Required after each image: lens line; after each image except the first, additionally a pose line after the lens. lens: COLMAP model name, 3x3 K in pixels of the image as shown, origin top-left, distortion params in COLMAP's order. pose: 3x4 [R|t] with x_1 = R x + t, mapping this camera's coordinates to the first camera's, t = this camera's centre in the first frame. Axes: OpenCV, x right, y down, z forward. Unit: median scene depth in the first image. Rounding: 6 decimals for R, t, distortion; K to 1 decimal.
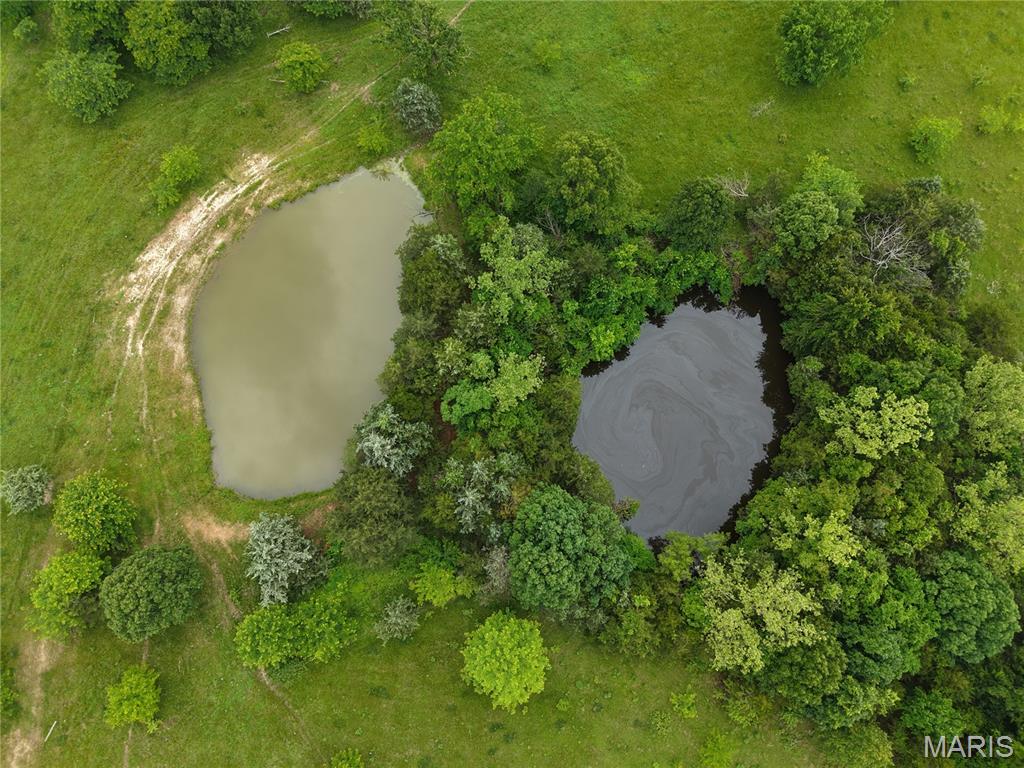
lens RADIAL K [[708.3, 0, 512.4], [0, 708.3, 380.8], [0, 0, 1]] dist [0.013750, -0.010924]
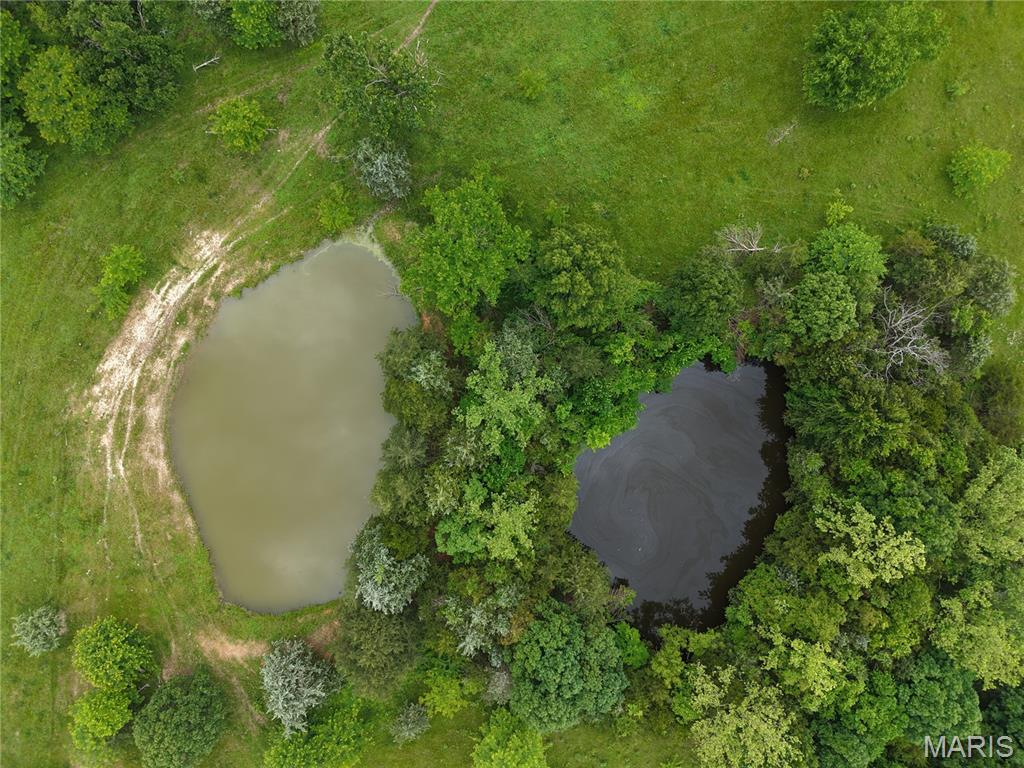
lens RADIAL K [[708.3, 0, 512.5], [0, 708.3, 379.6], [0, 0, 1]] dist [0.013750, -0.010924]
pose [[0.999169, -0.040750, -0.001203, 0.015098], [0.039171, 0.951433, 0.305354, -0.427928], [-0.011298, -0.305147, 0.952238, 0.106310]]
